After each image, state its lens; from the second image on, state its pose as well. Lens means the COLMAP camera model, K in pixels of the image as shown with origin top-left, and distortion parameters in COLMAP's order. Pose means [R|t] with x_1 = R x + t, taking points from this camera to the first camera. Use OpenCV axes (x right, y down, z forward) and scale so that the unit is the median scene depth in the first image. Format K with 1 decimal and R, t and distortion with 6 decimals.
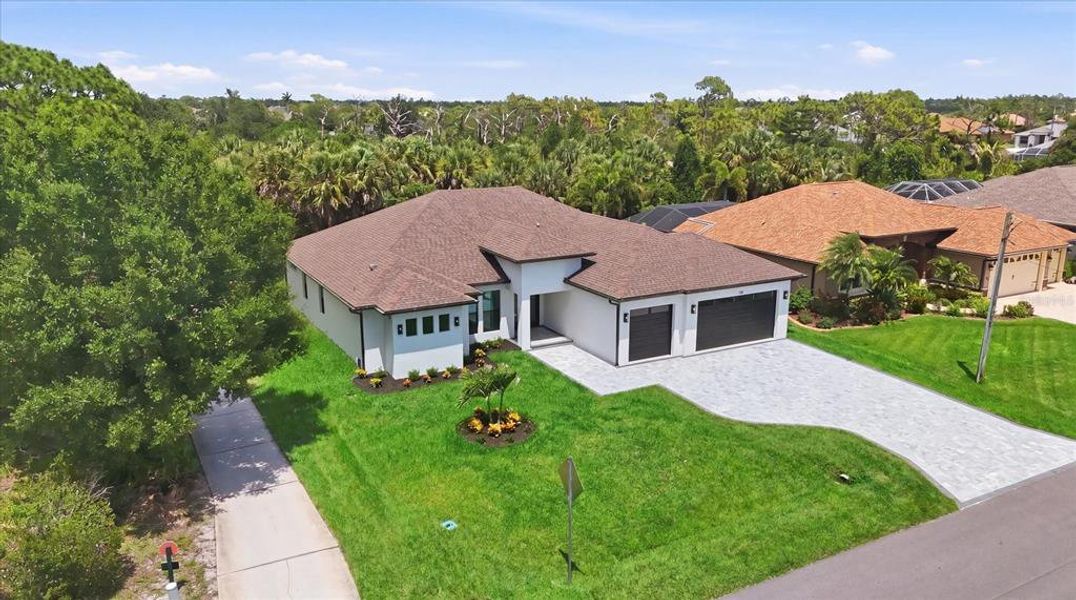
lens RADIAL K [[763.0, 0, 538.0], [0, 763.0, 300.0], [0, 0, 1]] dist [0.086712, -0.001320]
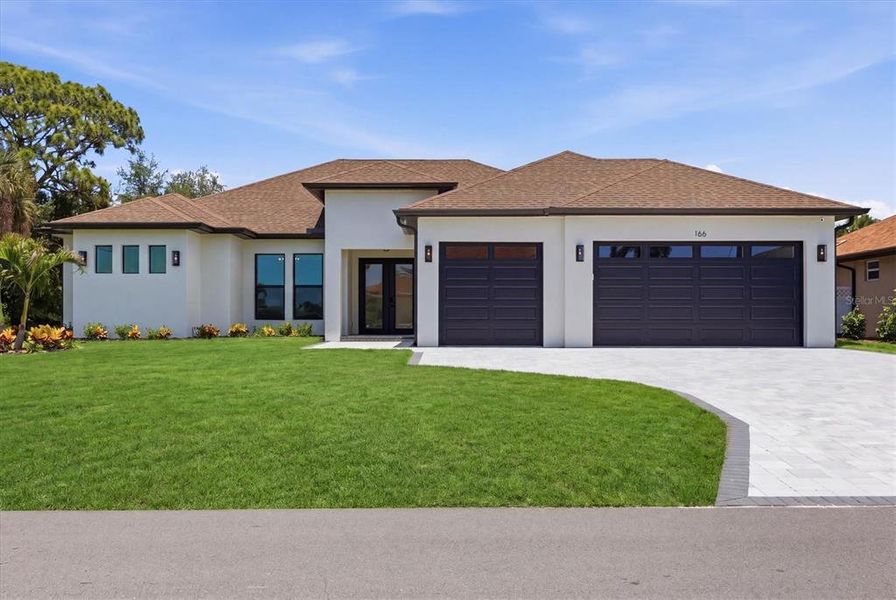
lens RADIAL K [[824.8, 0, 442.7], [0, 824.8, 313.4], [0, 0, 1]] dist [-0.014463, 0.153785]
pose [[0.885287, 0.005456, -0.465013, 0.376170], [-0.118007, 0.969838, -0.213282, 0.178357], [0.449823, 0.243691, 0.859229, 0.497442]]
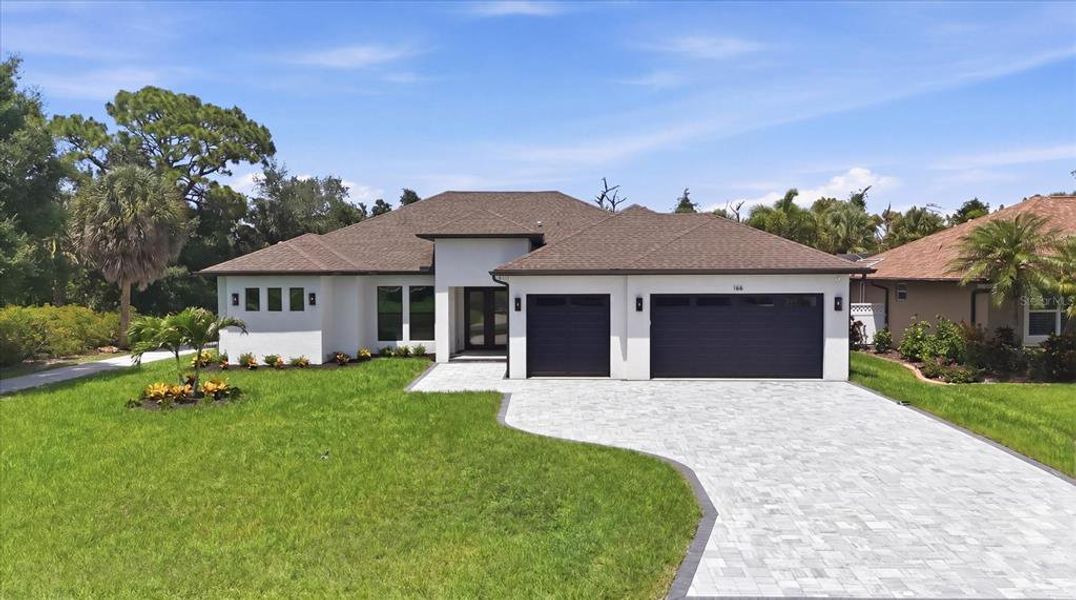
lens RADIAL K [[763.0, 0, 538.0], [0, 763.0, 300.0], [0, 0, 1]] dist [0.086712, -0.001320]
pose [[0.878691, 0.020723, -0.476941, 0.428362], [-0.117200, 0.977847, -0.173436, 0.127395], [0.462781, 0.208294, 0.861654, 0.417587]]
